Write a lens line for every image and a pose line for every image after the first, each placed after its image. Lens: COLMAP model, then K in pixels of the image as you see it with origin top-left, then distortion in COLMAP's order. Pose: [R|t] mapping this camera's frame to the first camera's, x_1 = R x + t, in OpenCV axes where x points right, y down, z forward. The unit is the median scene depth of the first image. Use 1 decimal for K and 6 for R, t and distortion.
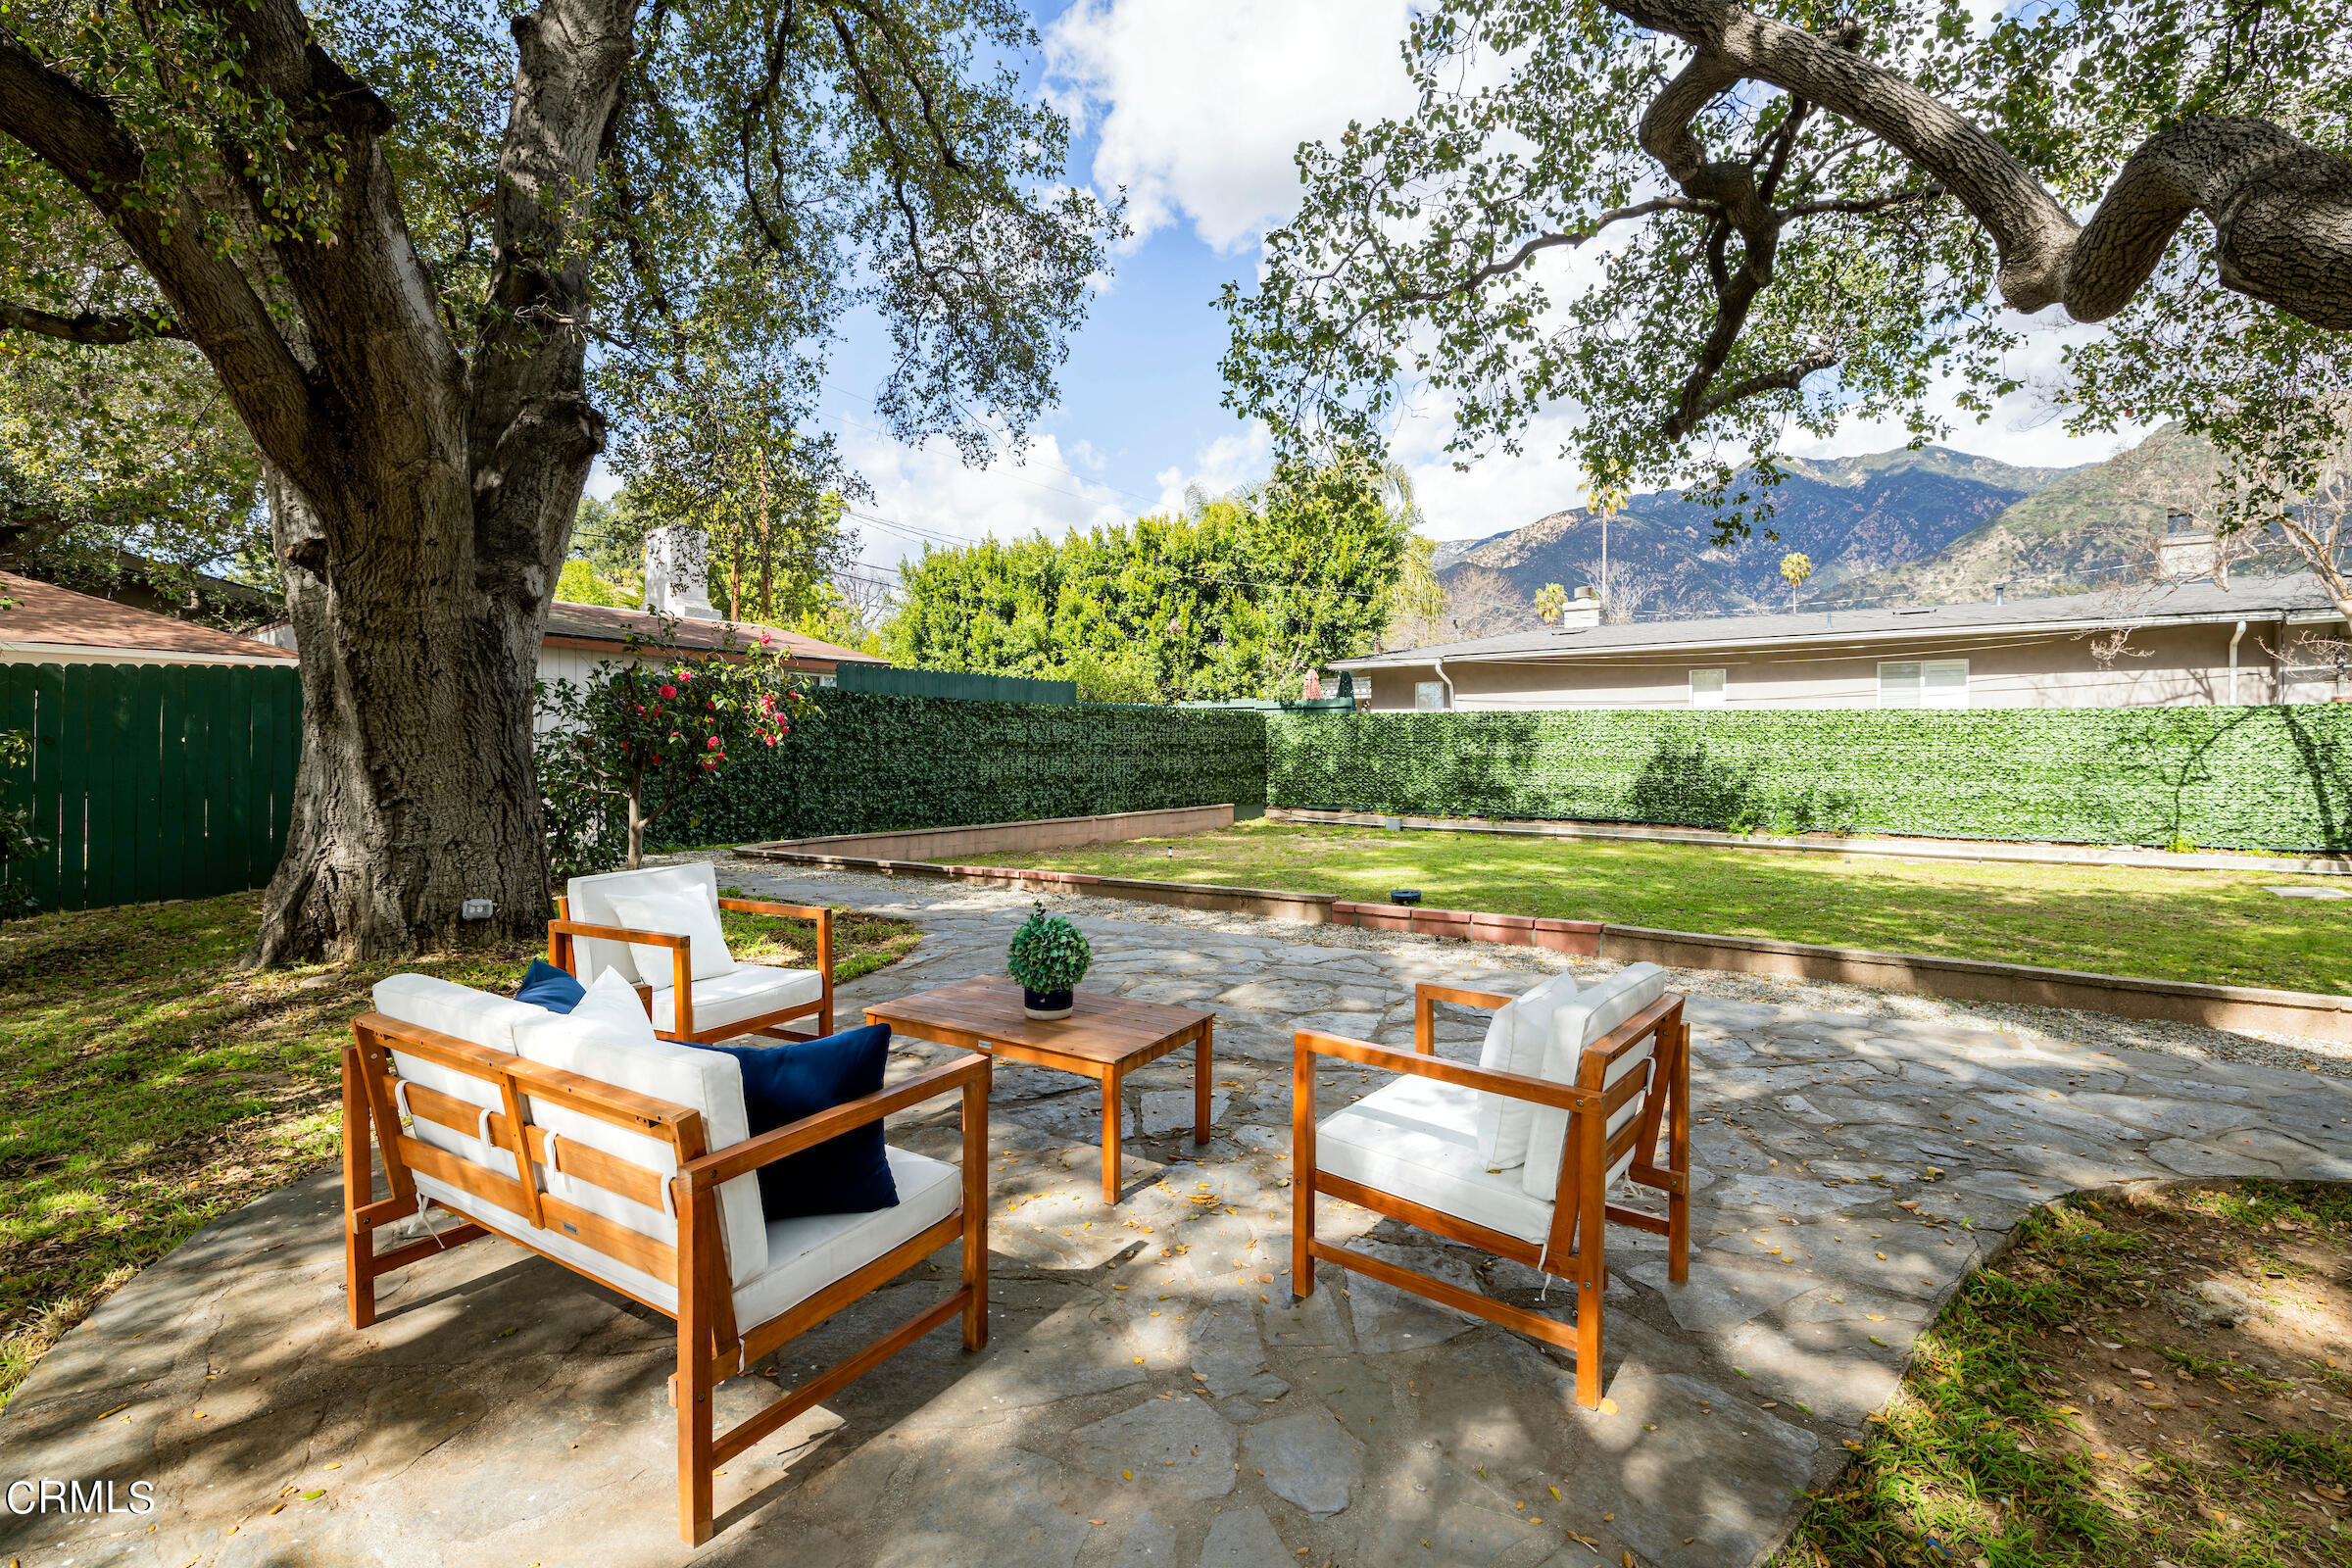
lens RADIAL K [[1153.7, 0, 1176.7], [0, 1153.7, 770.1], [0, 0, 1]] dist [-0.001551, -0.000051]
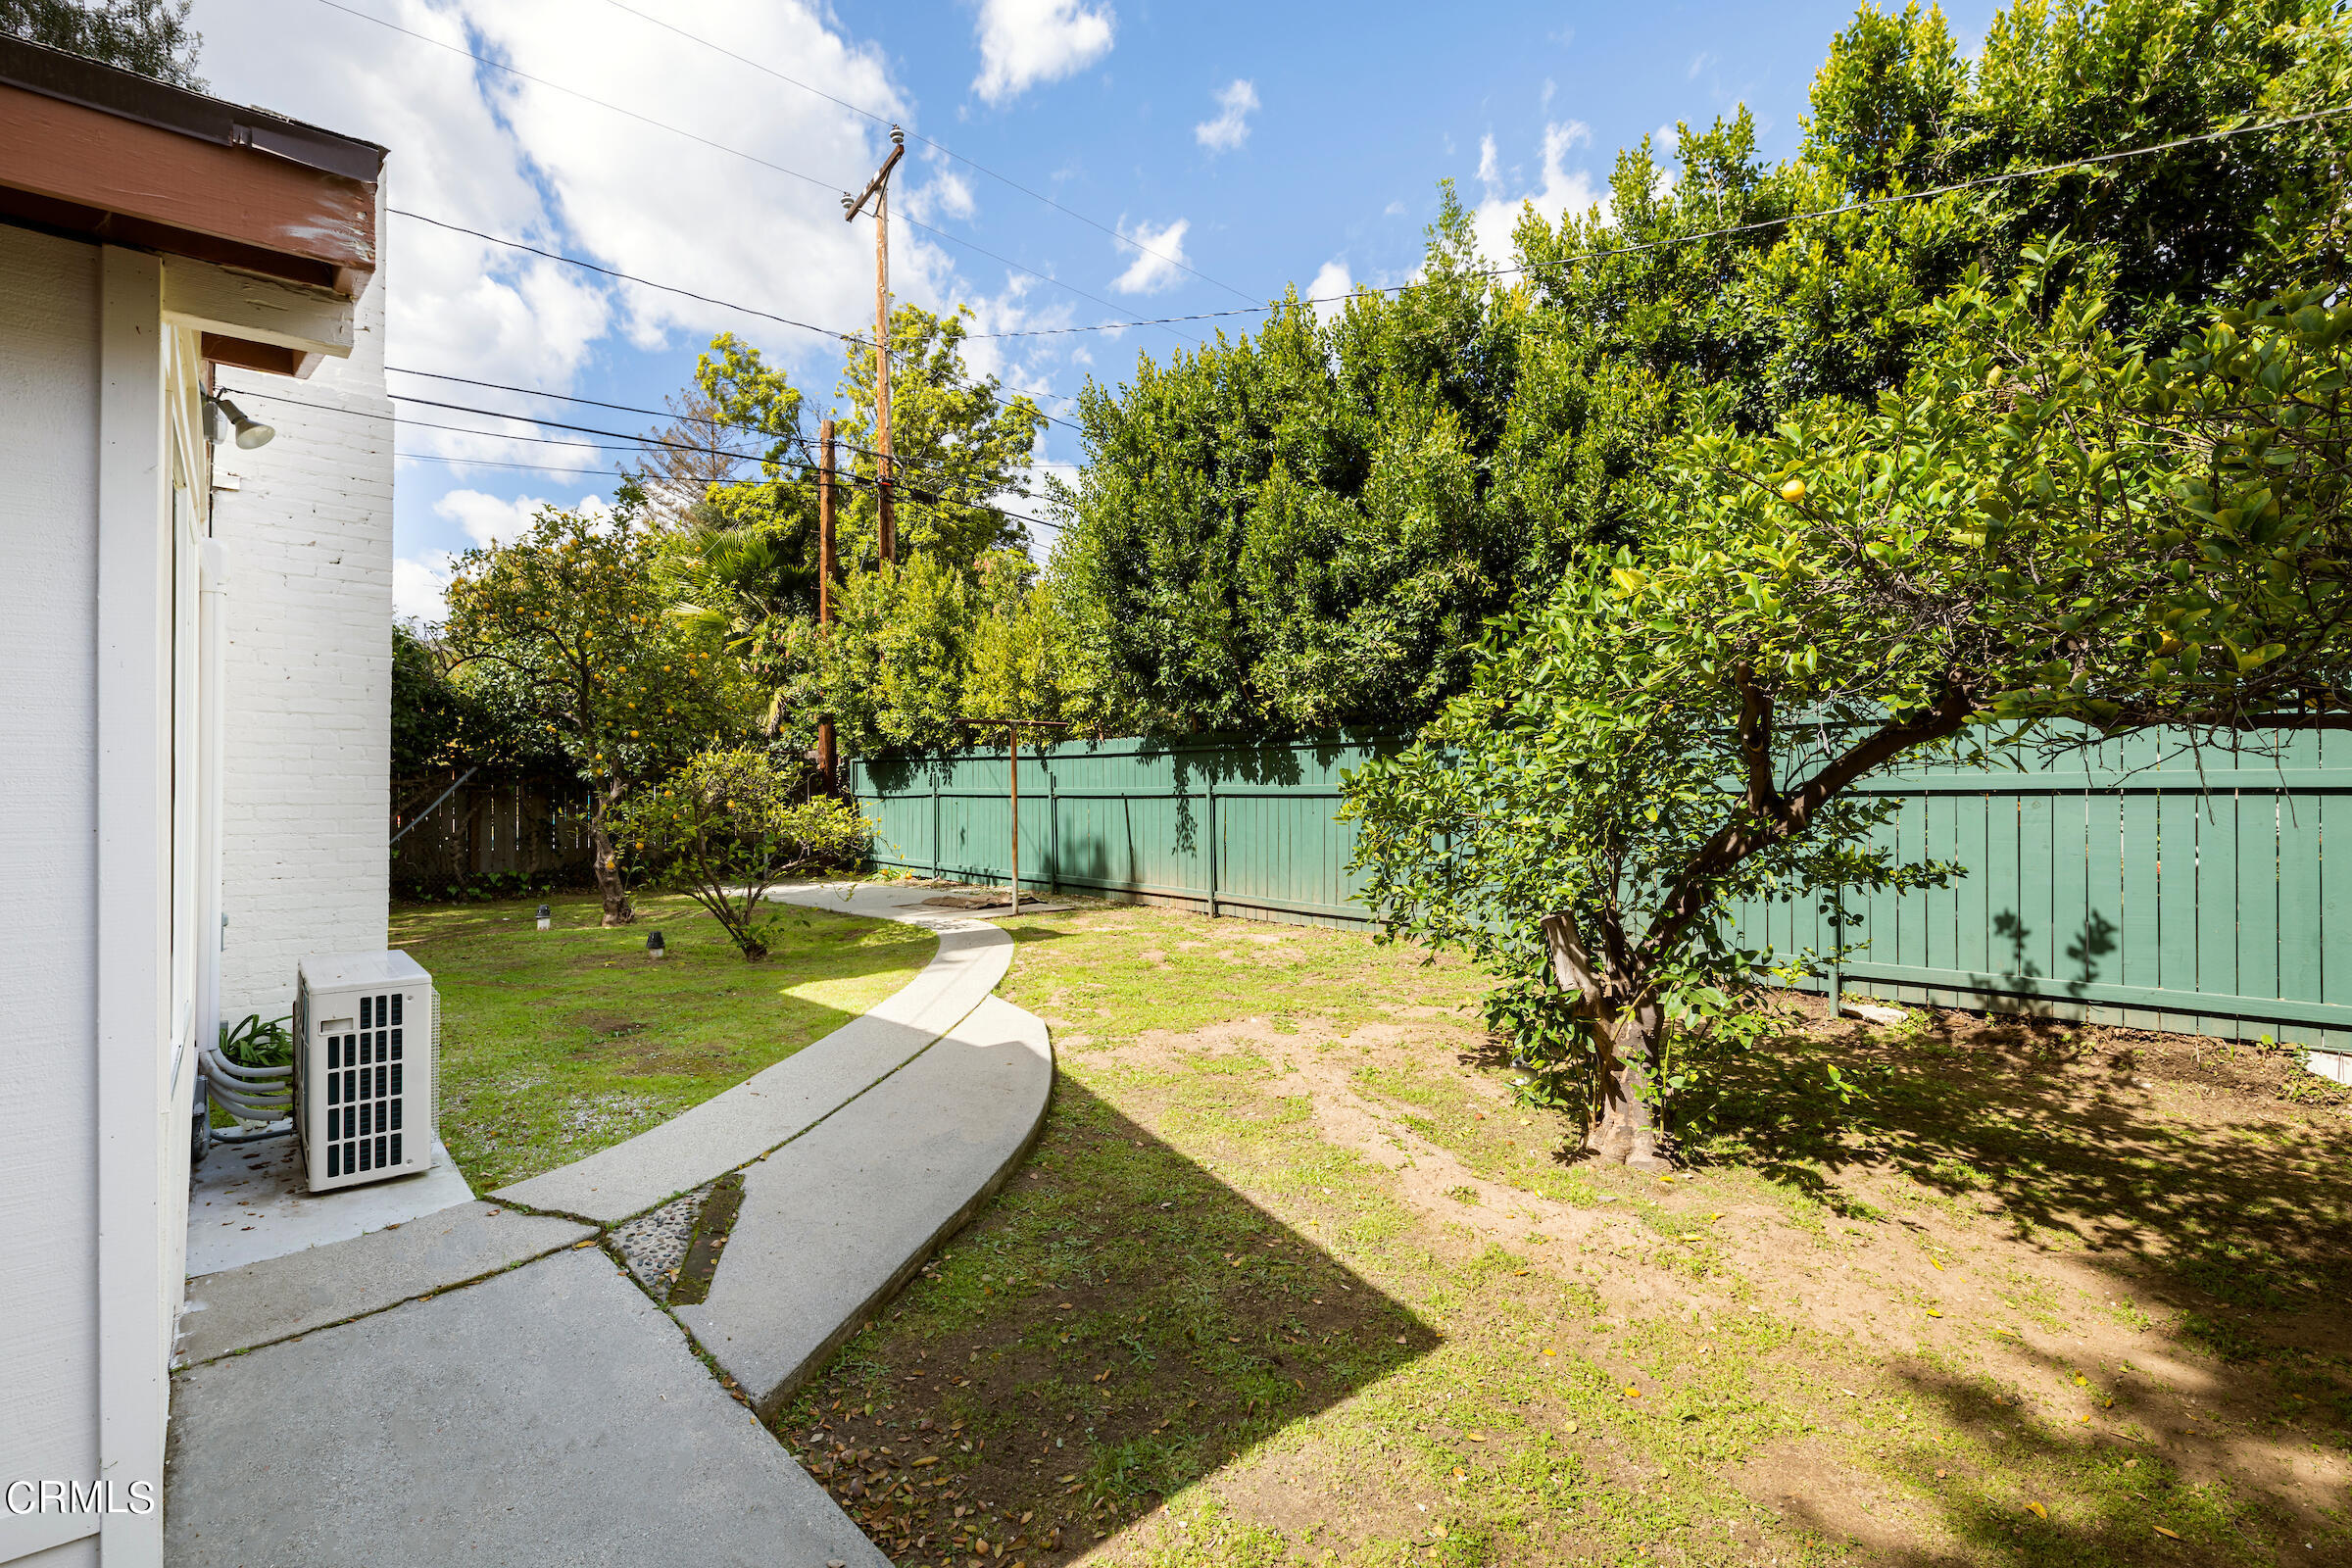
lens RADIAL K [[1153.7, 0, 1175.1], [0, 1153.7, 783.5], [0, 0, 1]] dist [-0.001551, -0.000051]
pose [[0.972754, -0.011185, -0.231569, -0.115345], [0.005909, 0.999707, -0.023465, -0.028331], [0.231764, 0.021457, 0.972535, 0.633792]]
